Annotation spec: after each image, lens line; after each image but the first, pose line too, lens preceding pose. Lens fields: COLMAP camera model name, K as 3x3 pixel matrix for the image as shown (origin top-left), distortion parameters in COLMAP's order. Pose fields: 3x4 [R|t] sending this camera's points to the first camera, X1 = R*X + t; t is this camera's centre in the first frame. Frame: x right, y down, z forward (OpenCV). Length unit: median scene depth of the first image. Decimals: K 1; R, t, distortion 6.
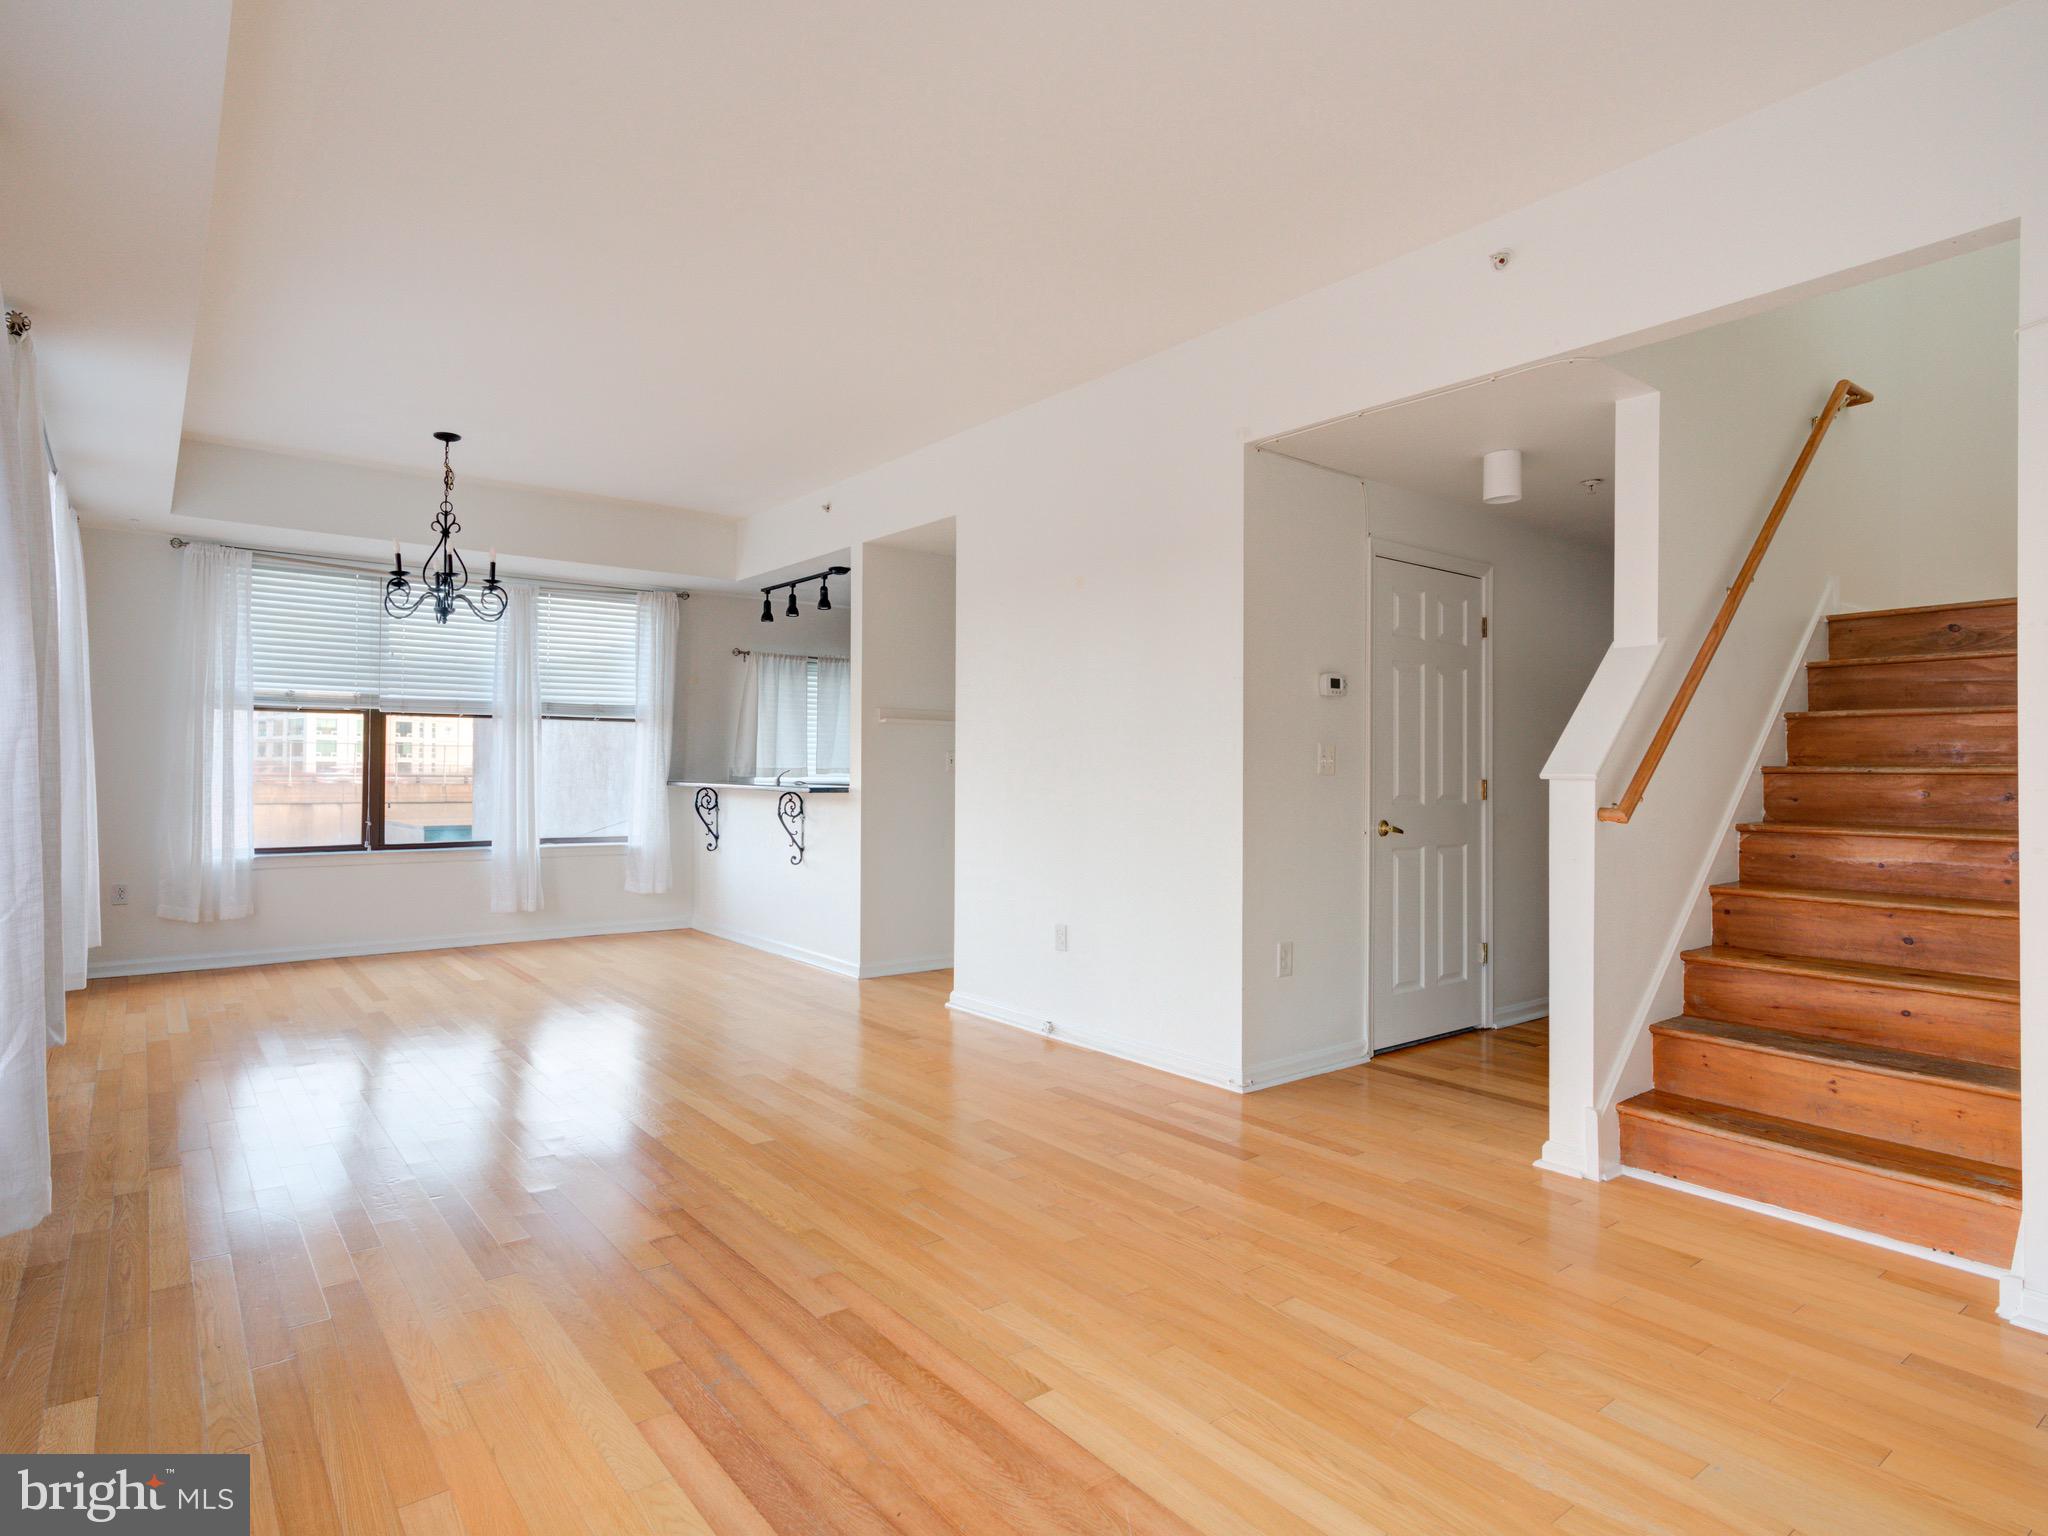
lens RADIAL K [[1098.6, 0, 966.4], [0, 1098.6, 770.4], [0, 0, 1]] dist [0.000036, 0.001375]
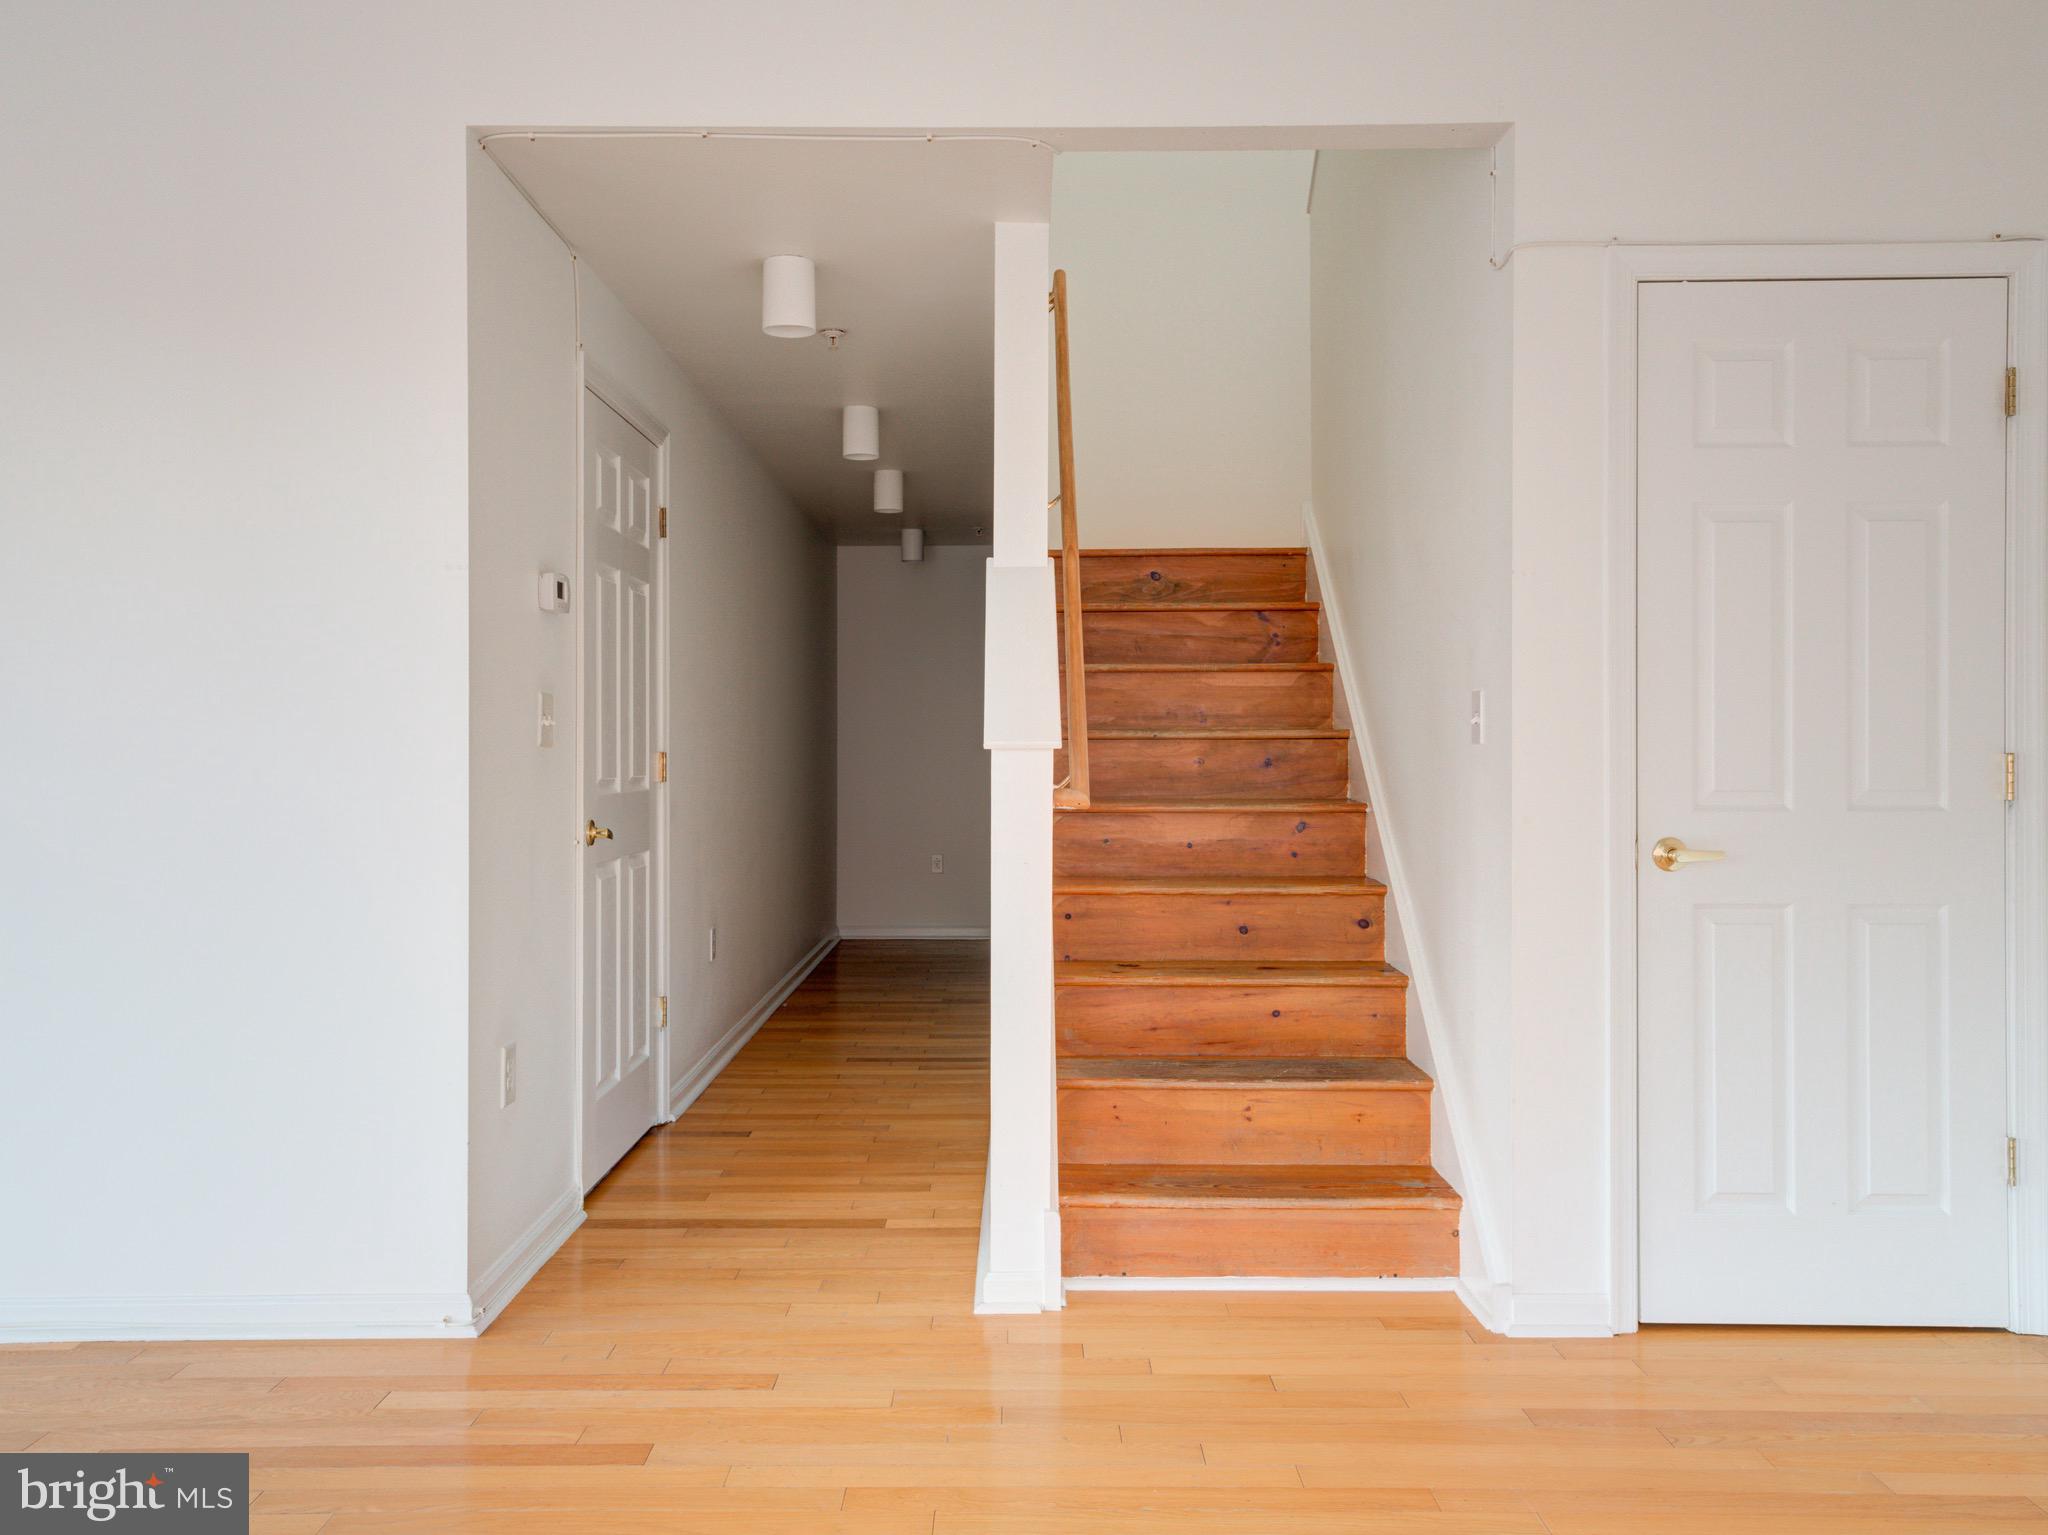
lens RADIAL K [[1573.0, 0, 1024.0], [0, 1573.0, 767.5], [0, 0, 1]] dist [0.007222, 0.004615]
pose [[0.605515, -0.020083, 0.795580, -0.196255], [0.006329, 0.999771, 0.020420, -0.000261], [-0.795809, -0.007329, 0.605504, 0.316407]]
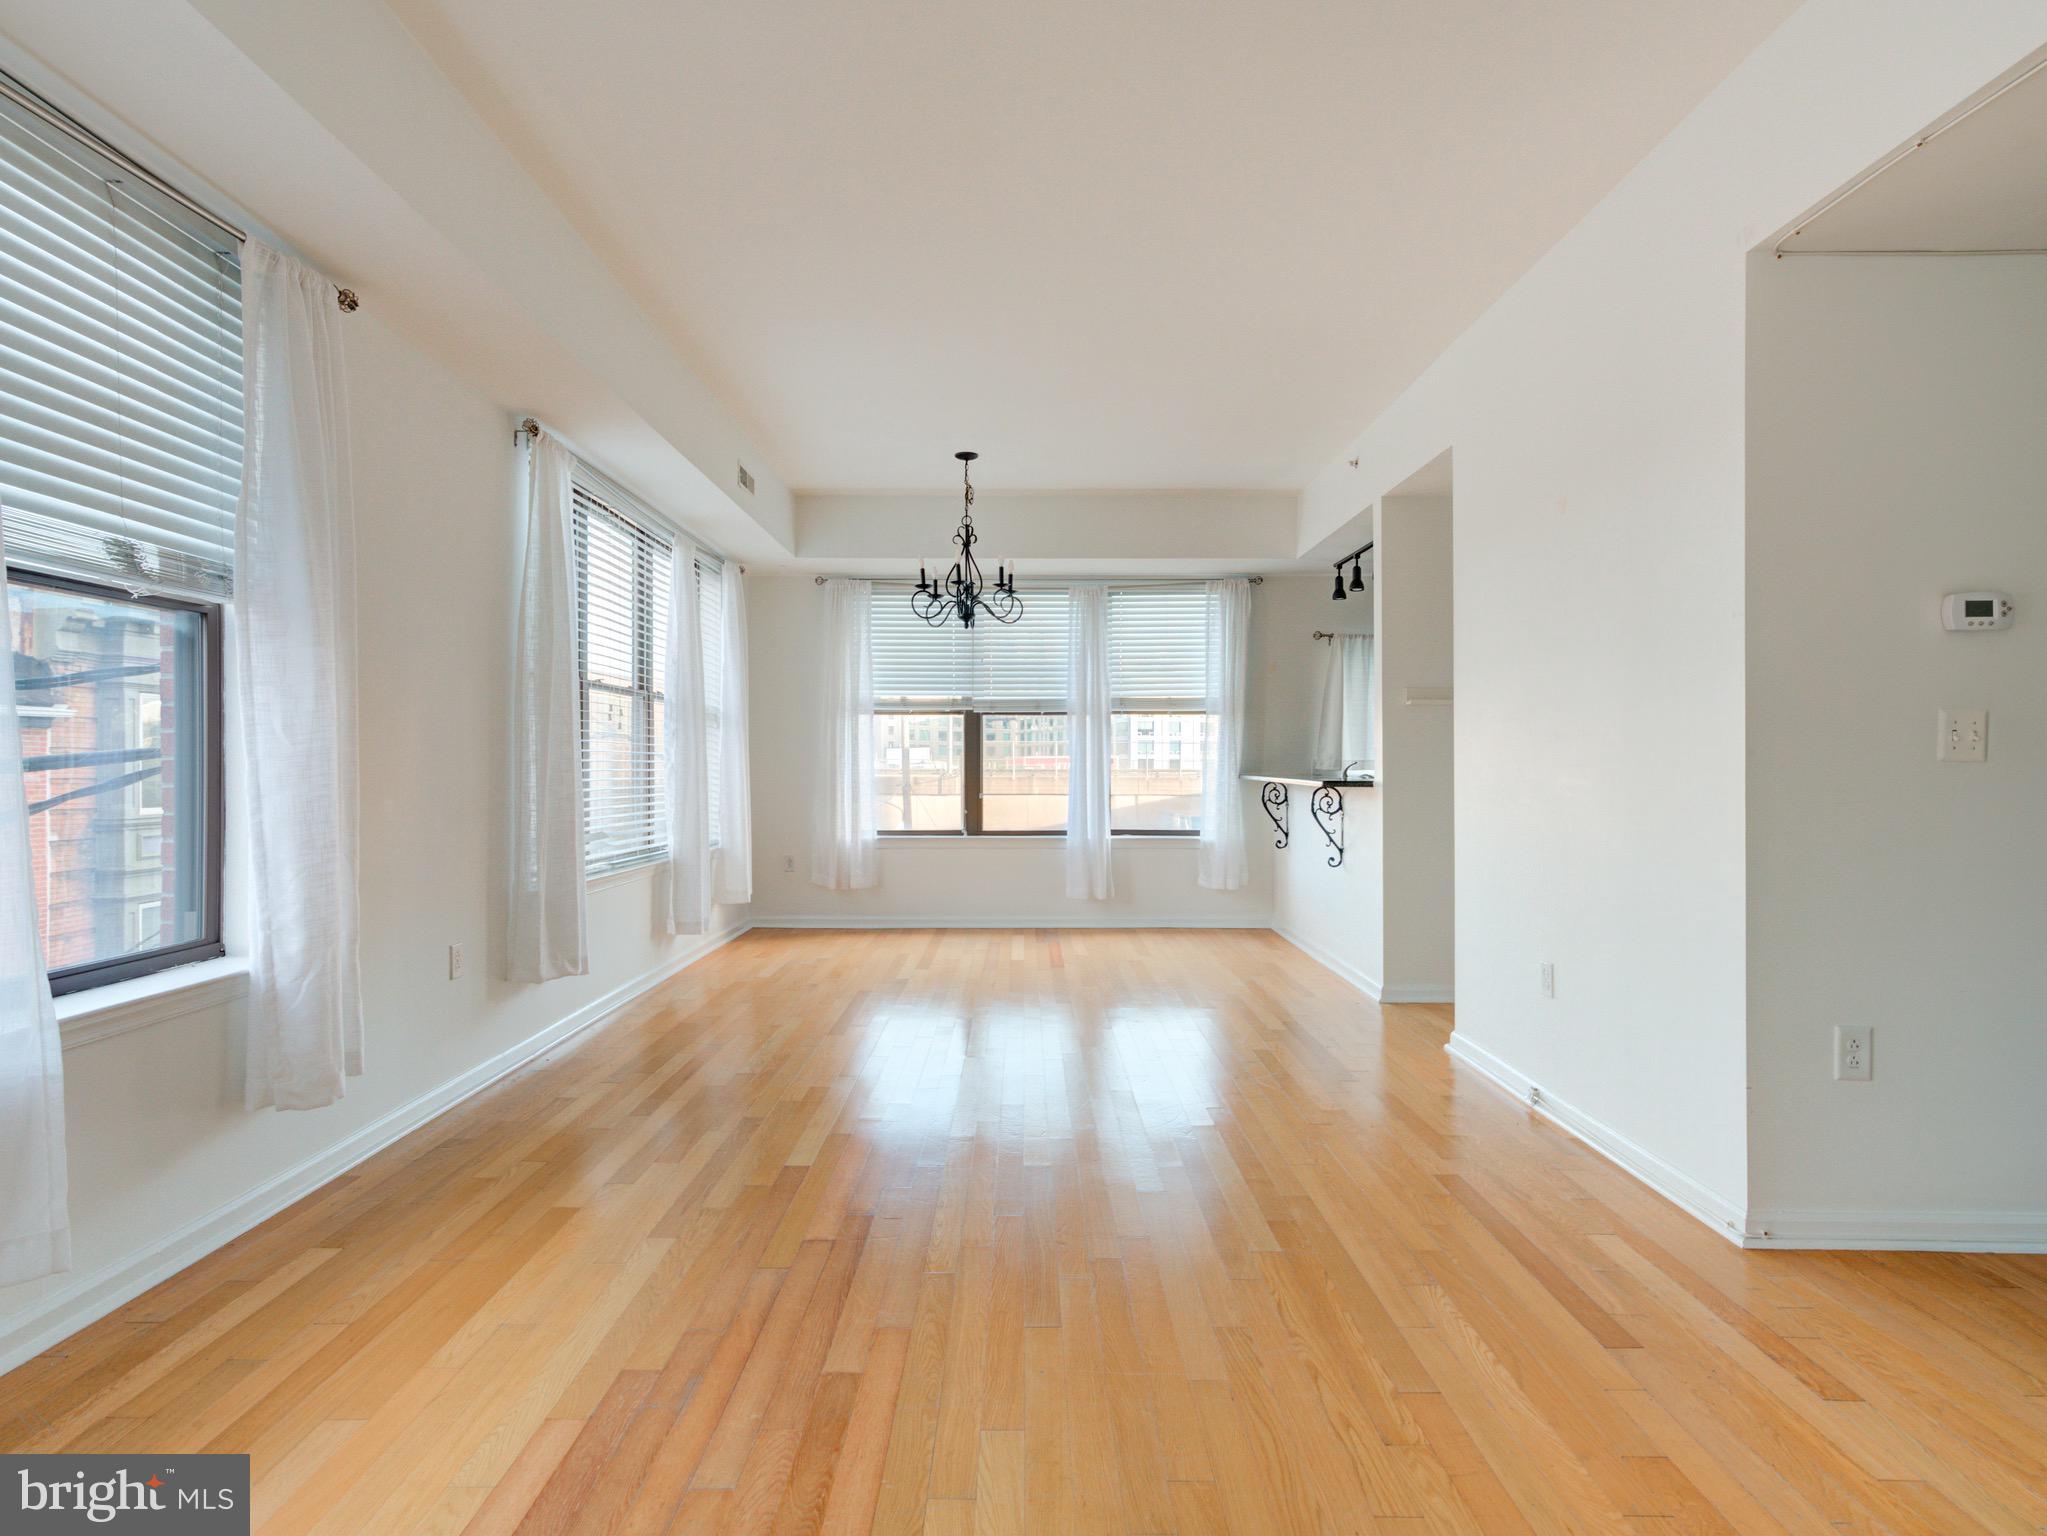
lens RADIAL K [[1100.5, 0, 1023.5], [0, 1100.5, 768.0], [0, 0, 1]] dist [-0.020405, 0.026962]
pose [[0.803435, -0.003951, -0.595380, 0.297000], [0.004953, 0.999988, 0.000047, 0.006127], [0.595372, -0.002986, 0.803444, 0.219144]]
